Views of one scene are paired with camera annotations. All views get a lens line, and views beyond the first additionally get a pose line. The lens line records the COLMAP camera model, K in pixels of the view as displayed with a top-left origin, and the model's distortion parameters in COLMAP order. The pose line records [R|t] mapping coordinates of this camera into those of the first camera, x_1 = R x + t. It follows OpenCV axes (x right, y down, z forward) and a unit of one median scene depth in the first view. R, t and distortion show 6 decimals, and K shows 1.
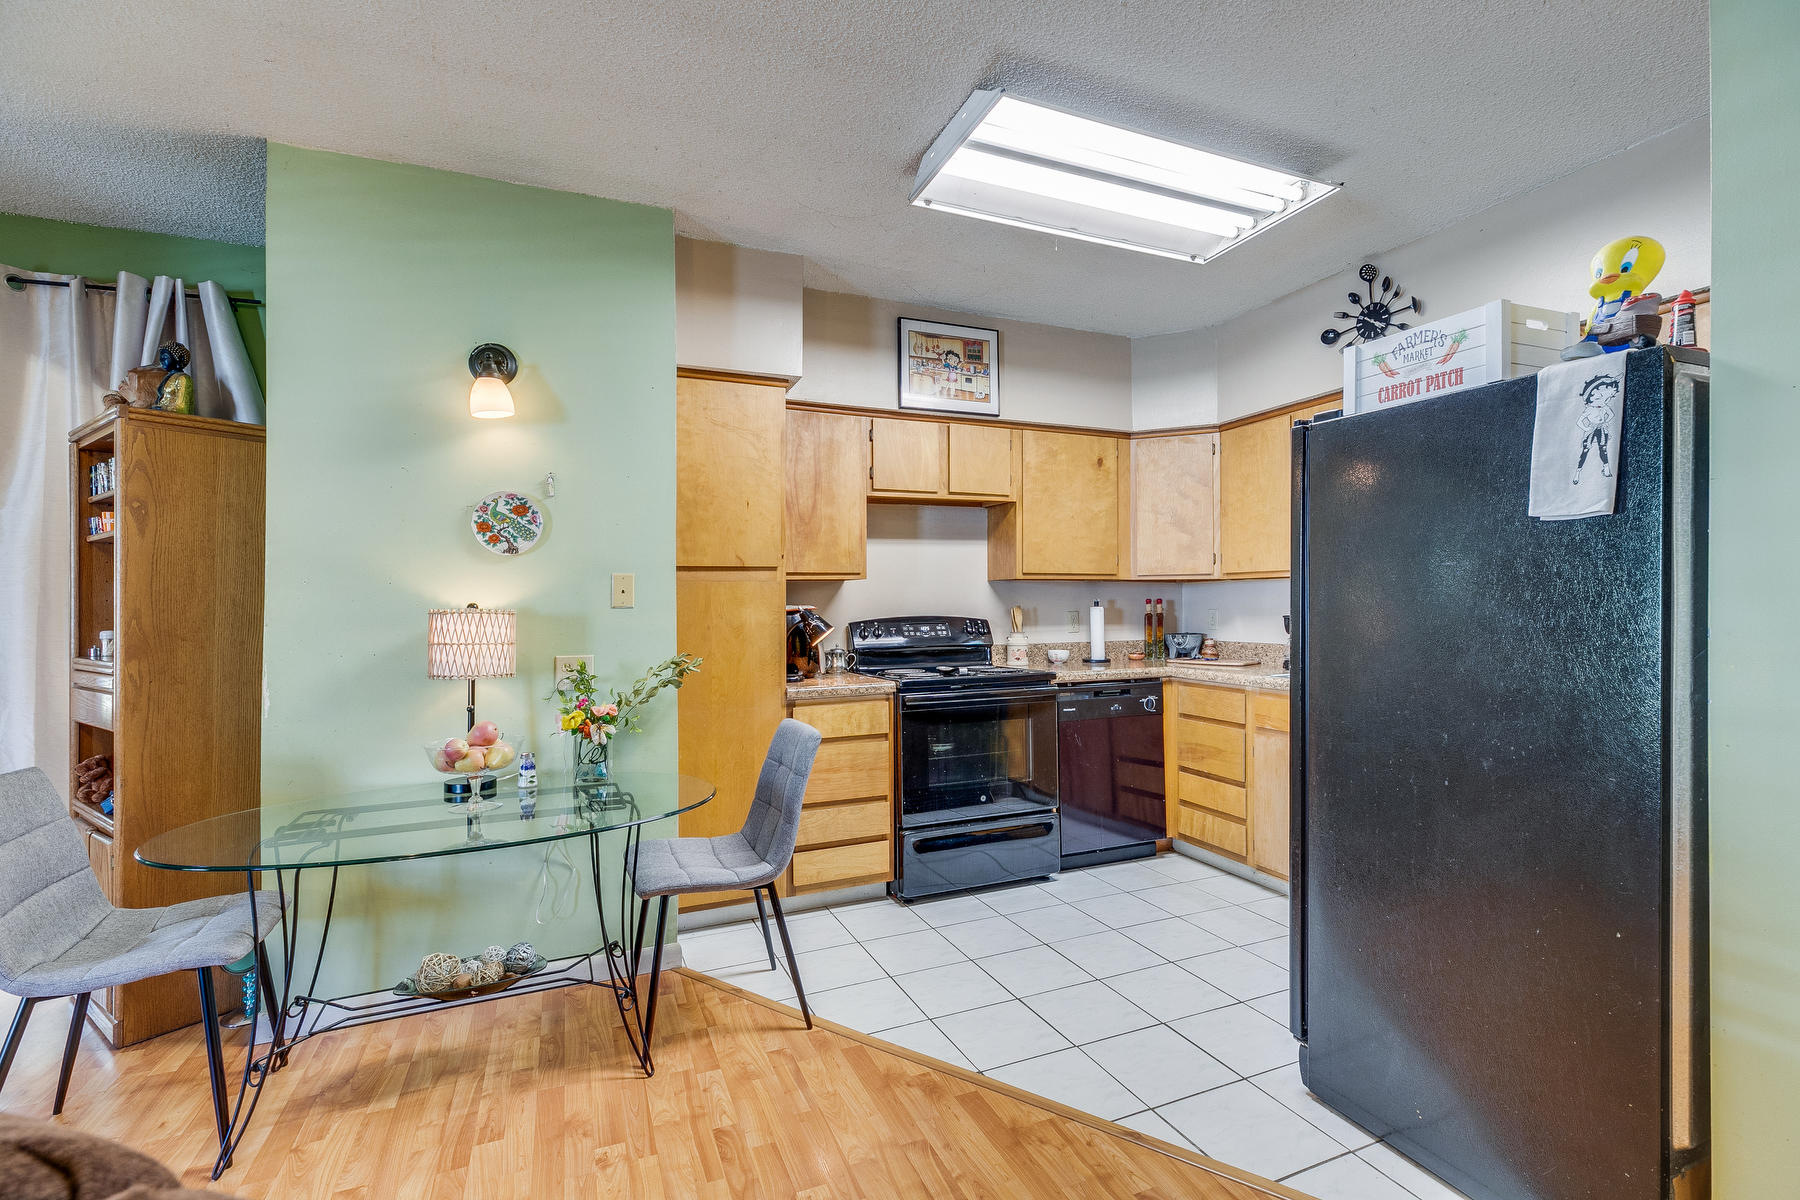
lens RADIAL K [[809.8, 0, 906.8], [0, 809.8, 600.0], [0, 0, 1]] dist [0.003890, -0.000291]
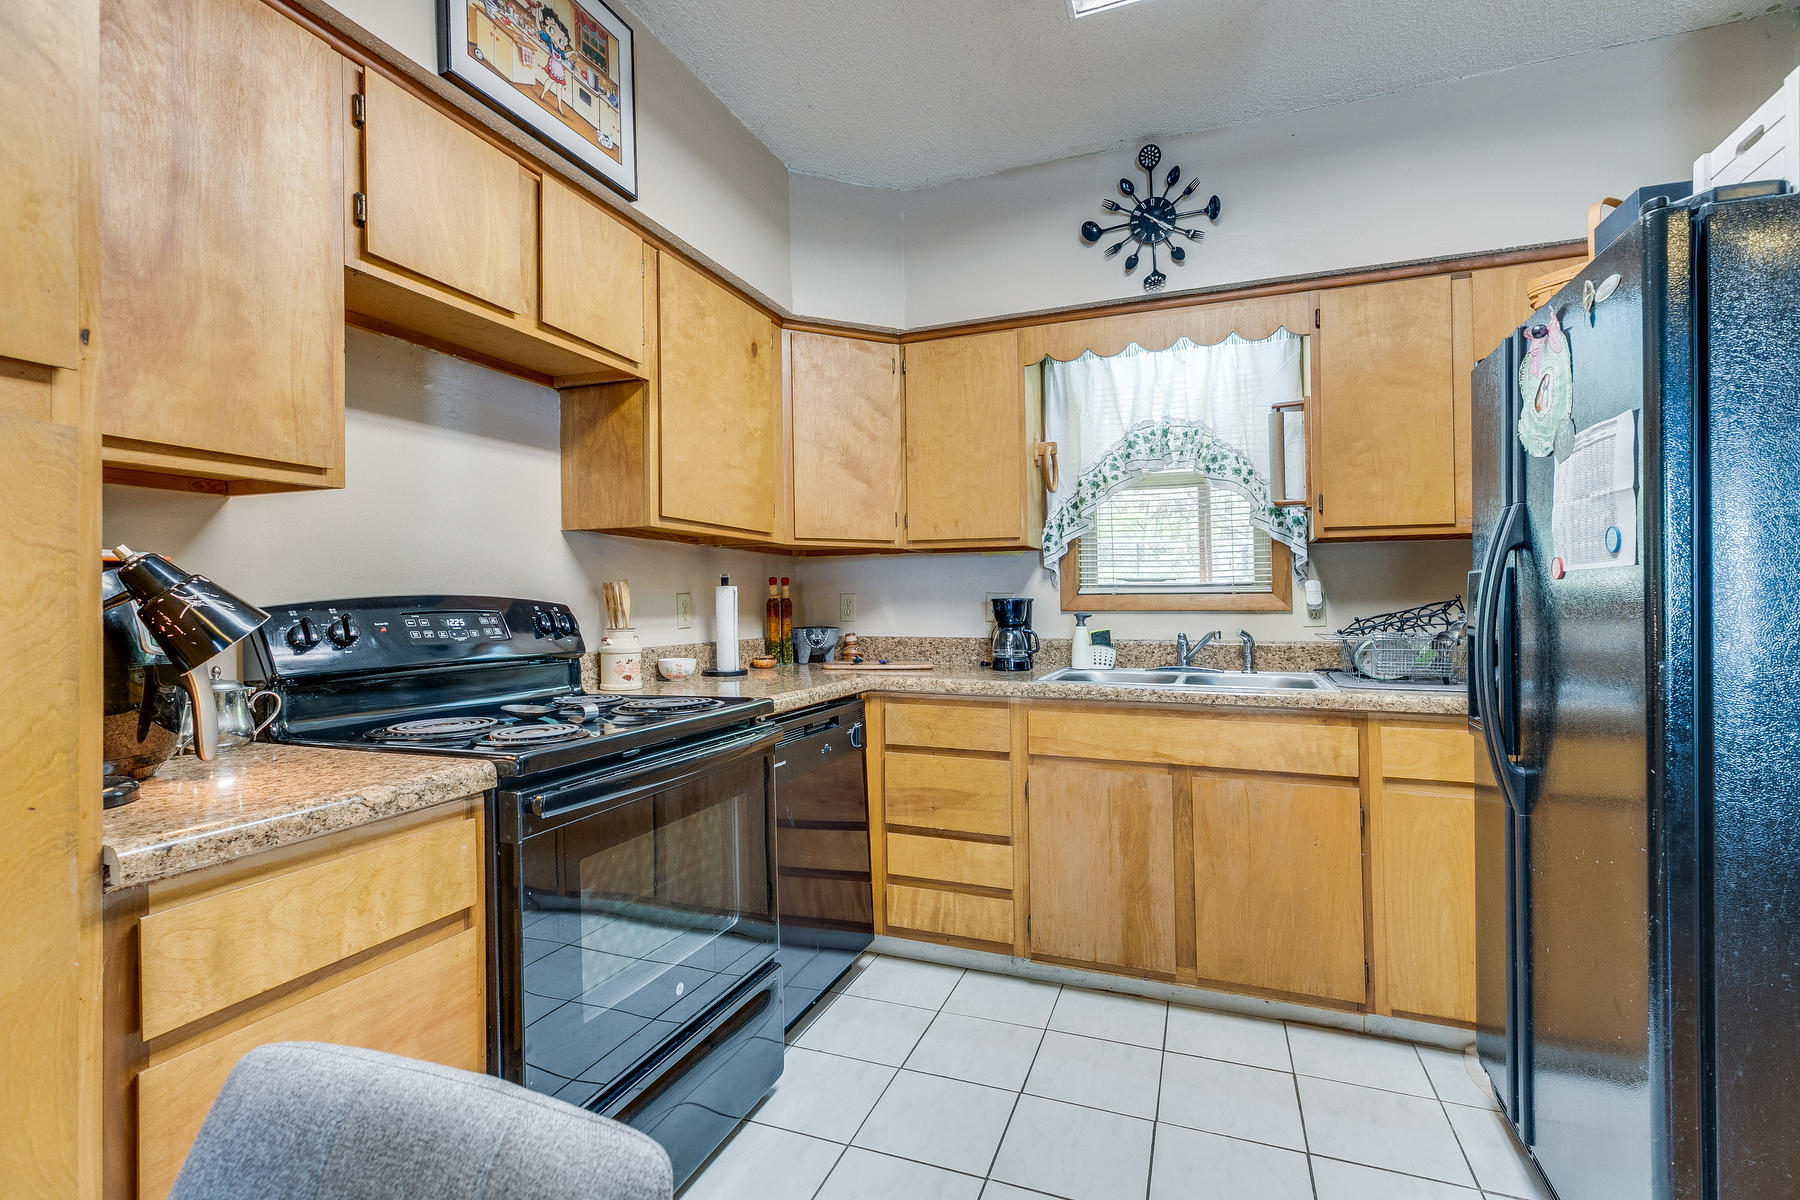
lens RADIAL K [[809.8, 0, 907.2], [0, 809.8, 602.5], [0, 0, 1]] dist [0.003890, -0.000291]
pose [[0.701853, 0.006148, 0.712295, -0.125427], [-0.006100, 0.999978, -0.002620, 0.024494], [-0.712296, -0.002506, 0.701875, 0.520472]]
